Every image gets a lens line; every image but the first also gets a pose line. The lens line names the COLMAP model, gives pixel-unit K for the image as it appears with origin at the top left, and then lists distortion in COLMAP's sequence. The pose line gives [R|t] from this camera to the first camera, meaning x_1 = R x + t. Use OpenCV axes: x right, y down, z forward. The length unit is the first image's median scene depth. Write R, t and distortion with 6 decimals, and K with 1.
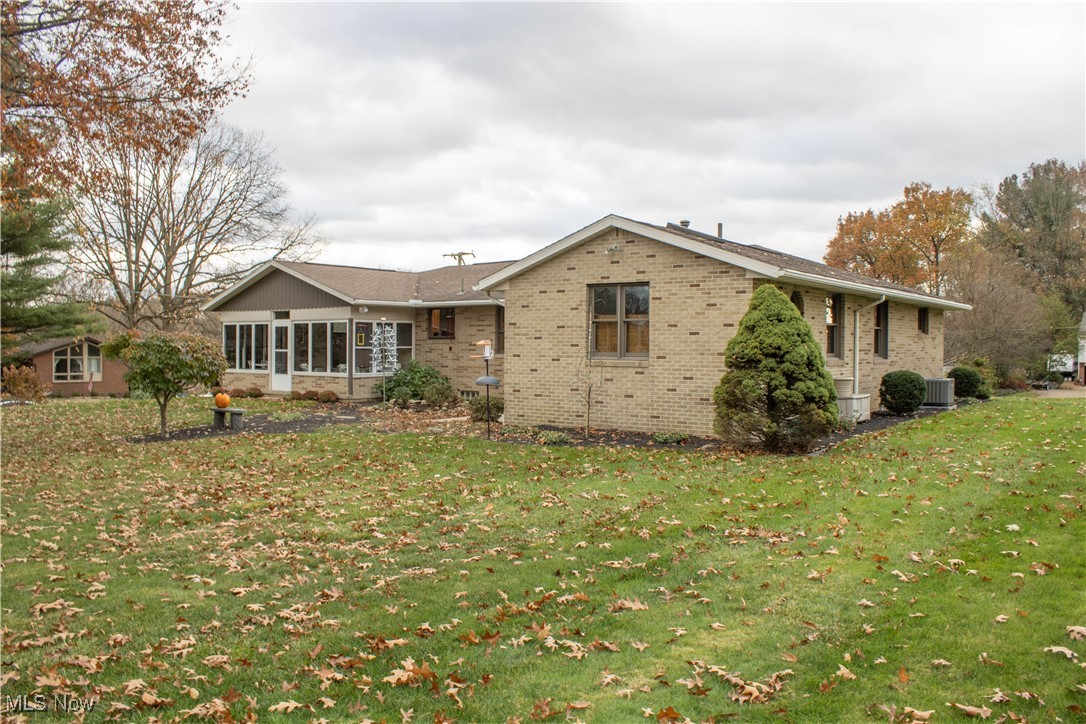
lens RADIAL K [[896.3, 0, 541.8], [0, 896.3, 356.8], [0, 0, 1]] dist [-0.162344, 0.130932]
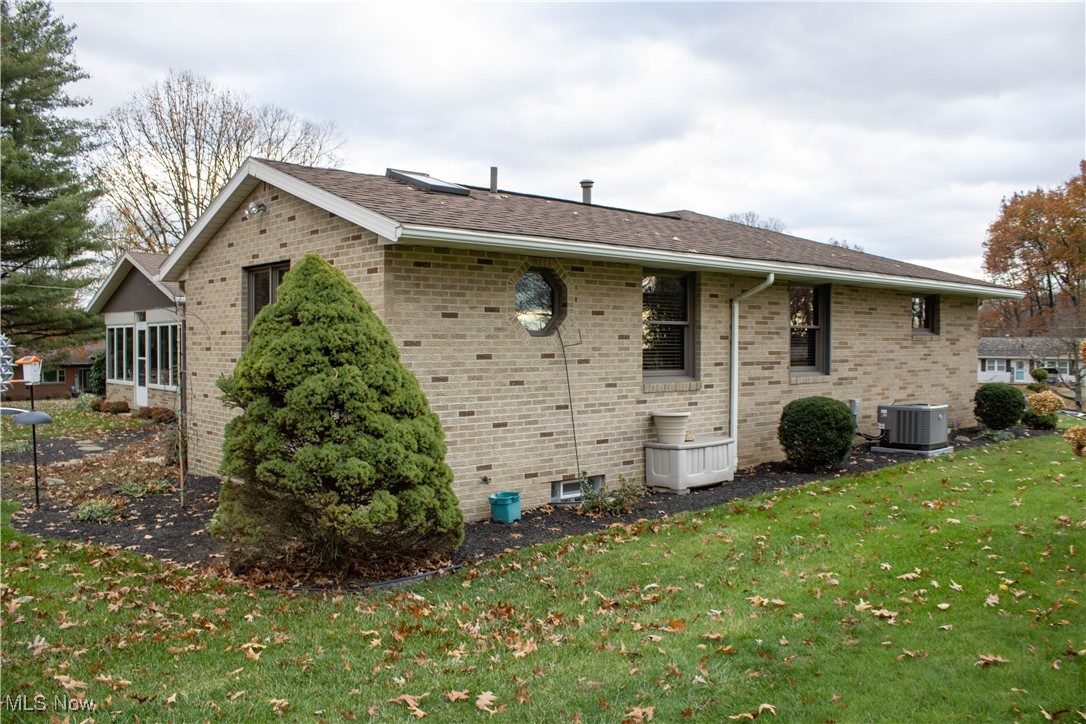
lens RADIAL K [[896.3, 0, 544.9], [0, 896.3, 362.6], [0, 0, 1]] dist [-0.162344, 0.130932]
pose [[0.982068, -0.000562, -0.188527, 0.247118], [0.002650, 0.999938, 0.010821, -0.011155], [0.188509, -0.011127, 0.982008, 0.258830]]
